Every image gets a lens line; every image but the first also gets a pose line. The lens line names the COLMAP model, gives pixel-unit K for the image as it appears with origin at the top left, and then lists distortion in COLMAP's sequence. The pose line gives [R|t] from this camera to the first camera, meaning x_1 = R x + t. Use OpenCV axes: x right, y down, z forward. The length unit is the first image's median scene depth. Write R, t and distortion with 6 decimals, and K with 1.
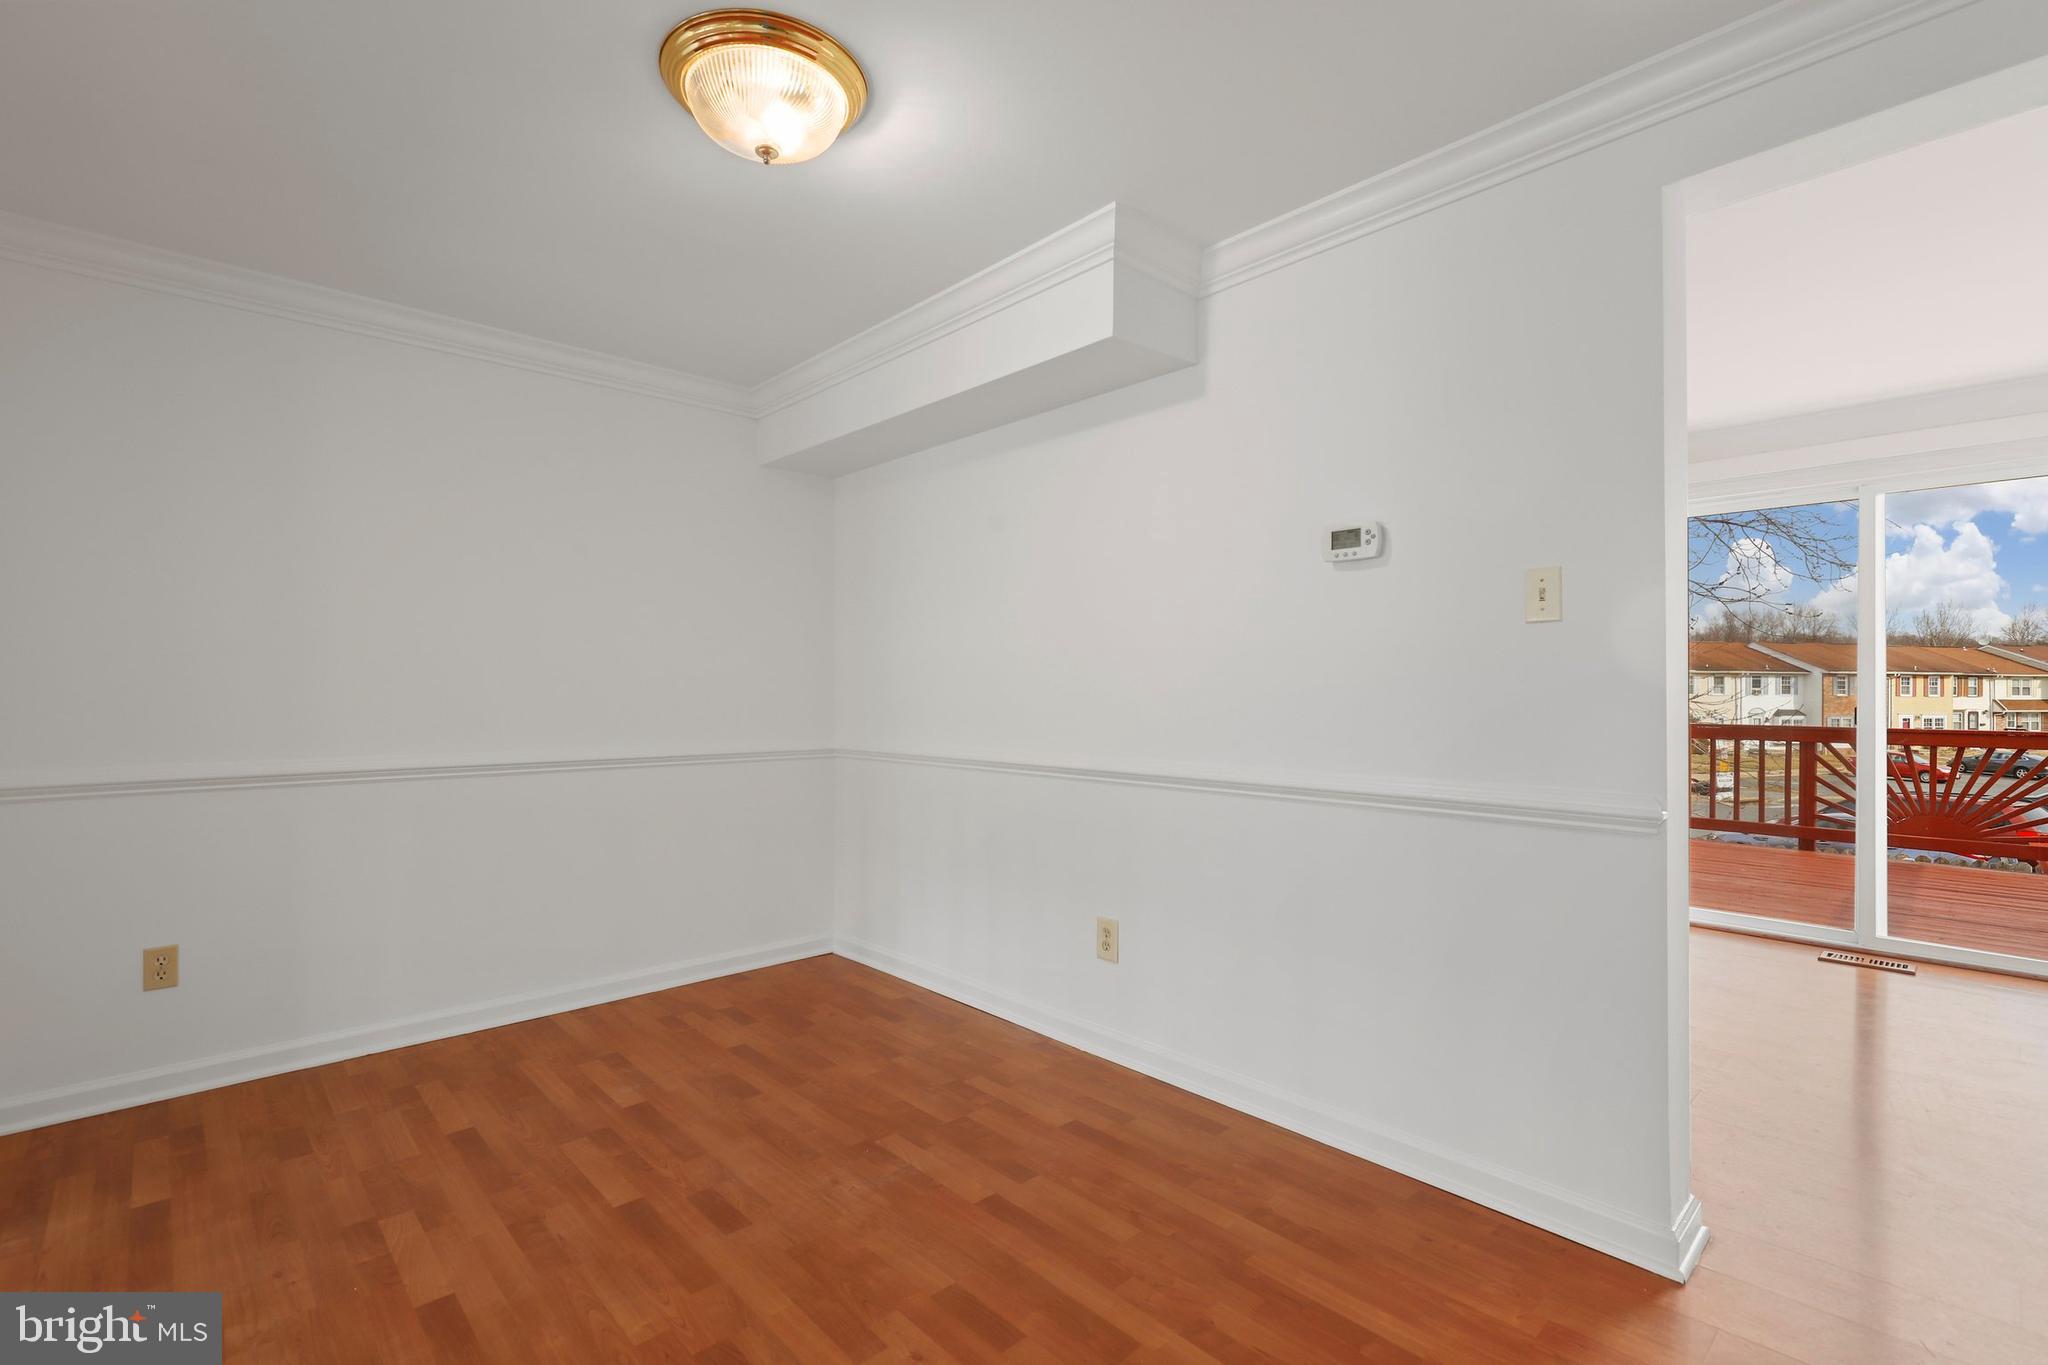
lens RADIAL K [[936.1, 0, 1018.7], [0, 936.1, 698.7], [0, 0, 1]] dist [0.003062, -0.000445]
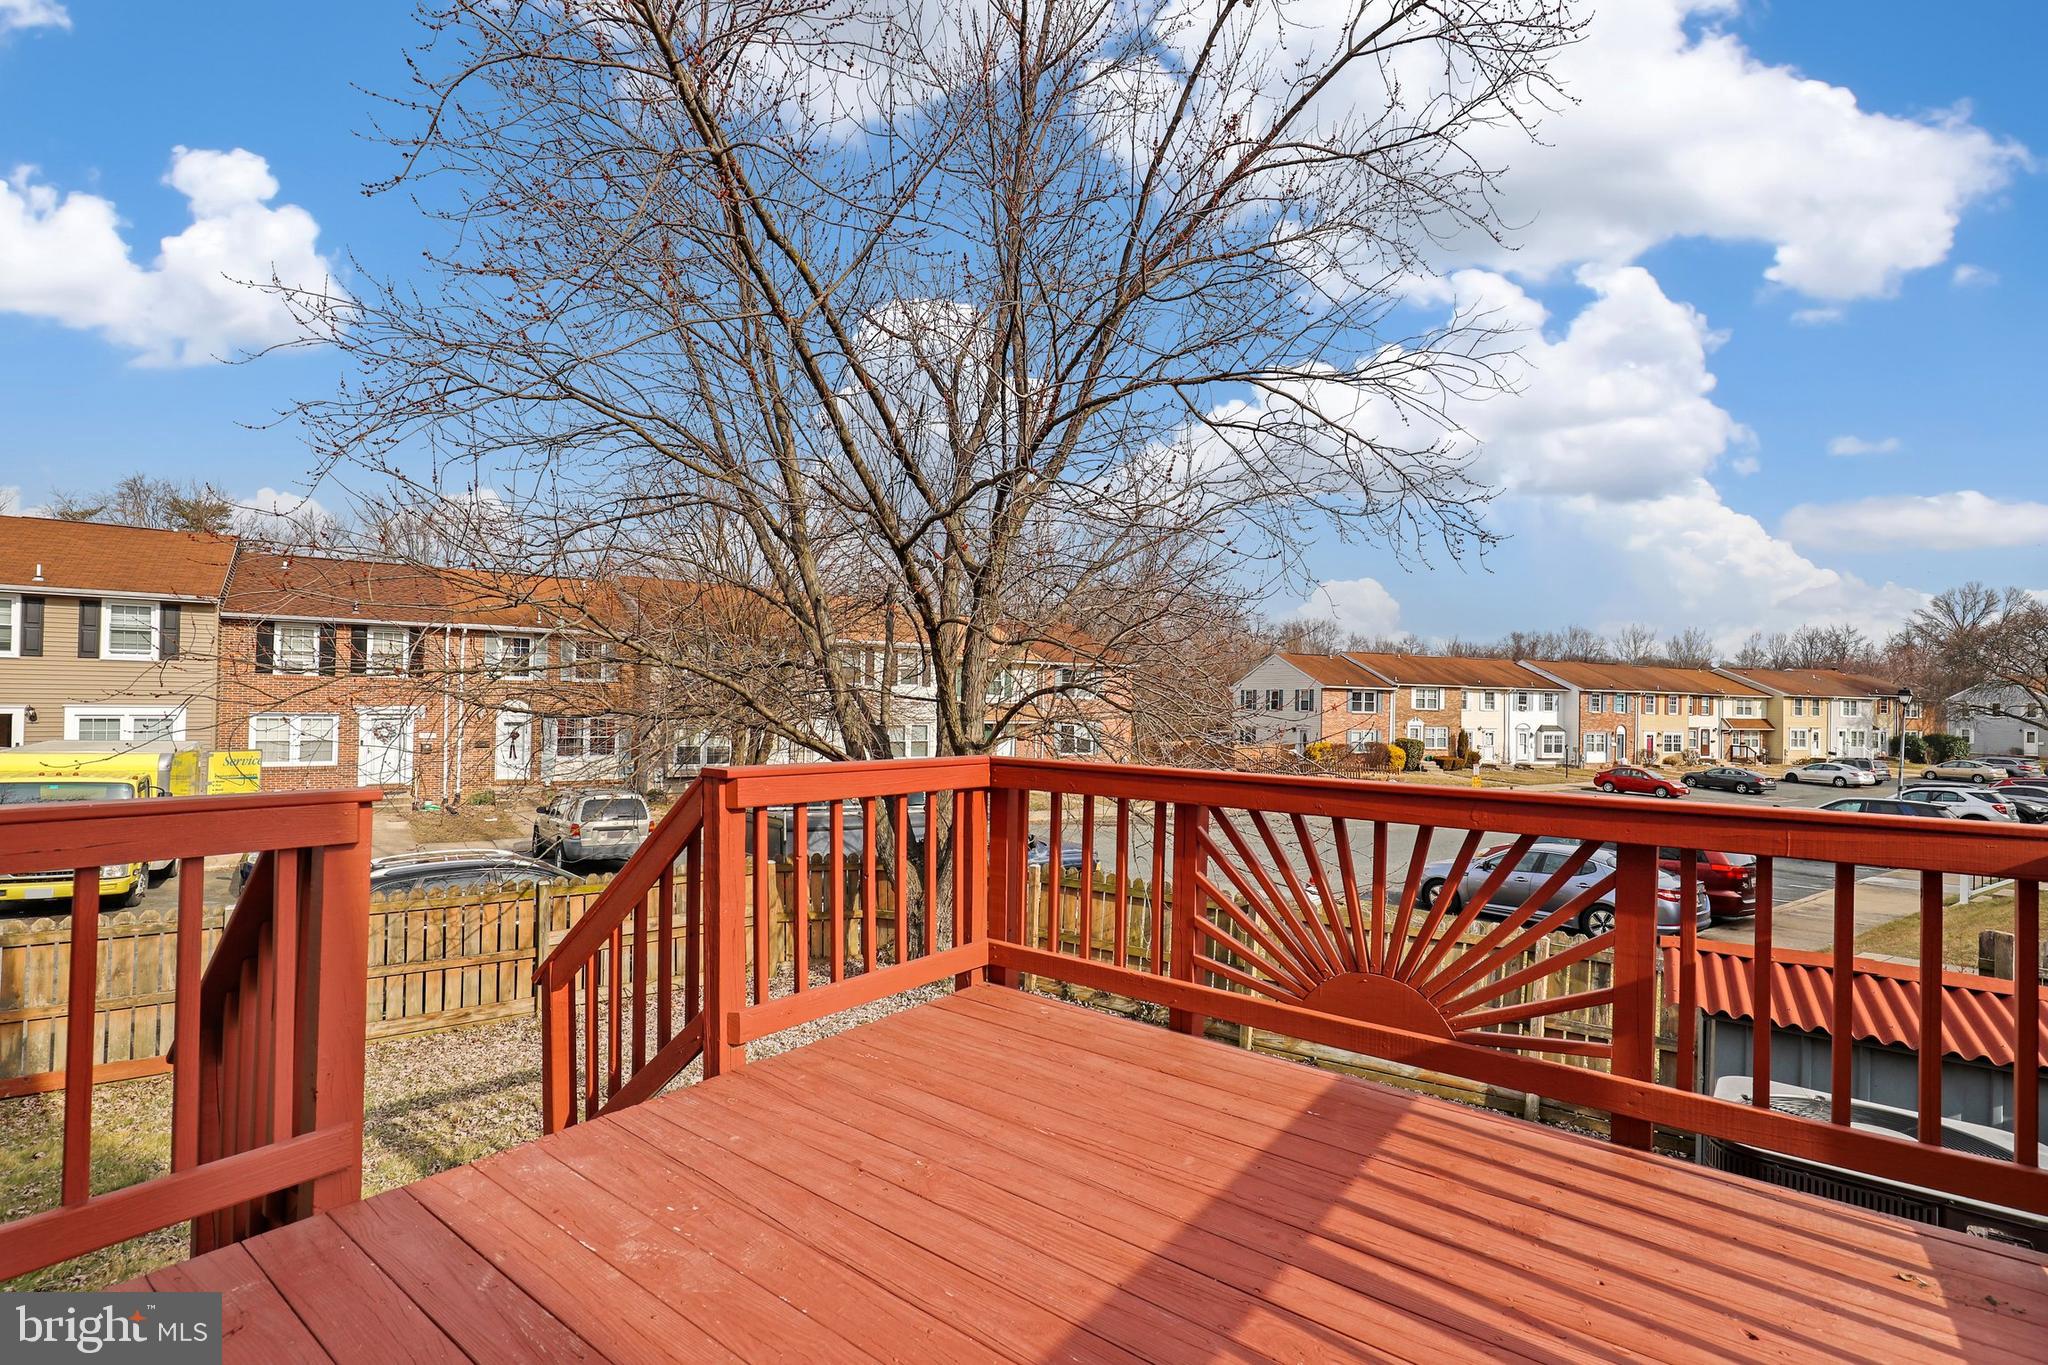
lens RADIAL K [[936.1, 0, 1016.7], [0, 936.1, 695.4], [0, 0, 1]] dist [0.003062, -0.000445]
pose [[0.987251, 0.018180, 0.158131, 0.080555], [-0.016920, 0.999813, -0.009311, -0.002274], [-0.158271, 0.006517, 0.987374, 0.076737]]
